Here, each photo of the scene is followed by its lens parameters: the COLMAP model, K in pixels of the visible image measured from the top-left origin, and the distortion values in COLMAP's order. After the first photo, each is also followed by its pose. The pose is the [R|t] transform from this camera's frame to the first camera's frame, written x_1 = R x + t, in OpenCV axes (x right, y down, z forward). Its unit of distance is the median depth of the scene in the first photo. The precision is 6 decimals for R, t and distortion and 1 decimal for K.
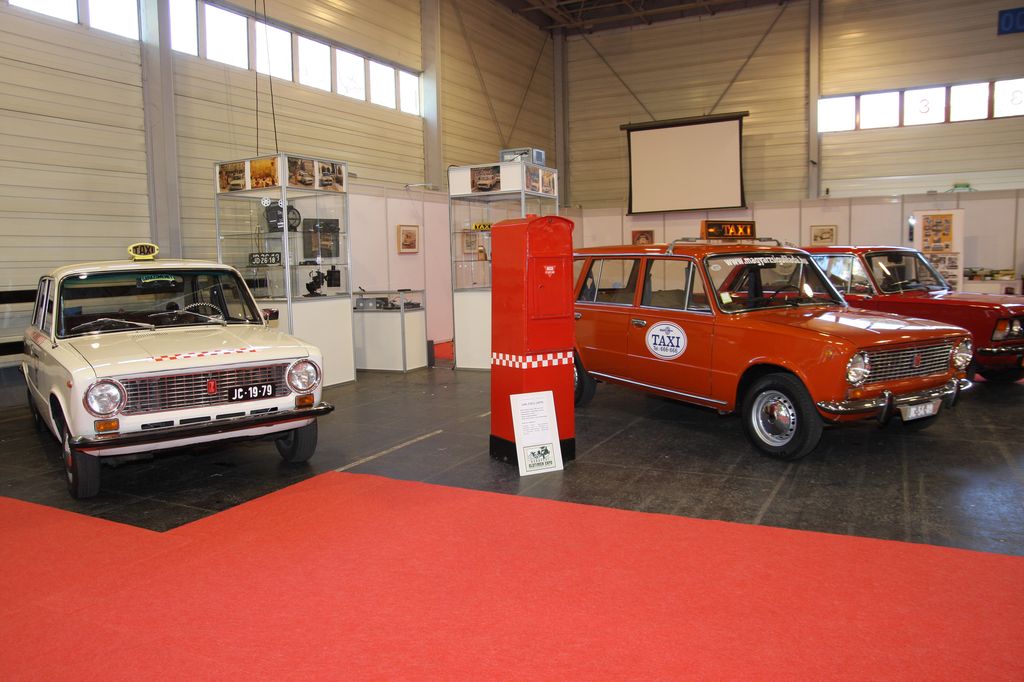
lens RADIAL K [[775.3, 0, 513.0], [0, 775.3, 341.4], [0, 0, 1]] dist [-0.139674, 0.108471]
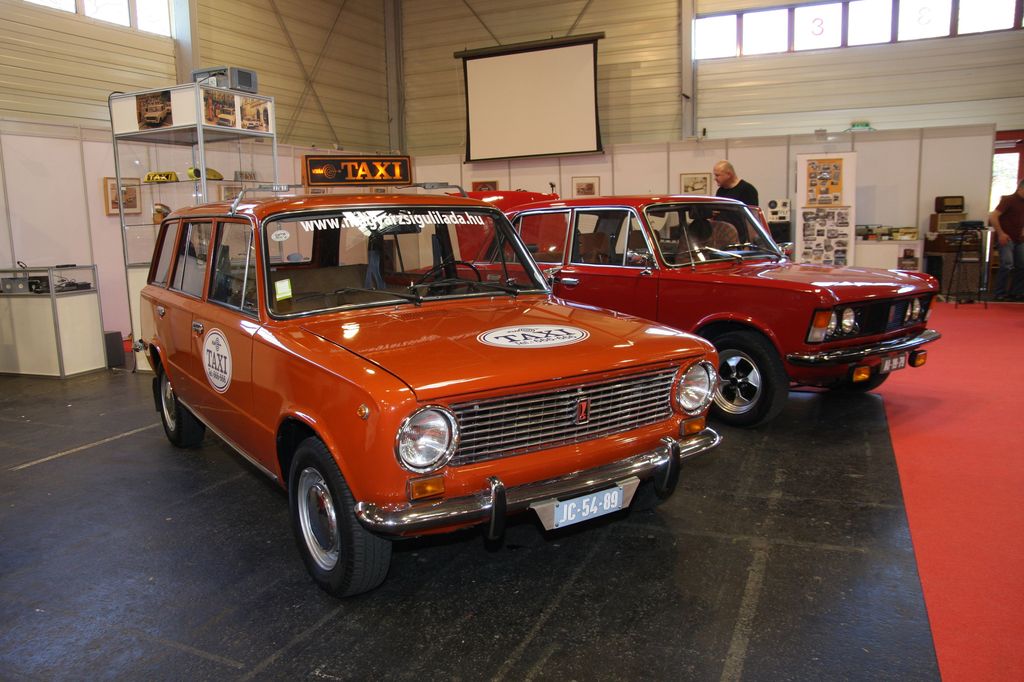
lens RADIAL K [[787.9, 0, 525.7], [0, 787.9, 345.1], [0, 0, 1]] dist [-0.127308, 0.086285]
pose [[0.997448, -0.015917, 0.069606, 0.181056], [0.011895, 0.998256, 0.057822, -0.020507], [-0.070405, -0.056846, 0.995897, 0.181267]]
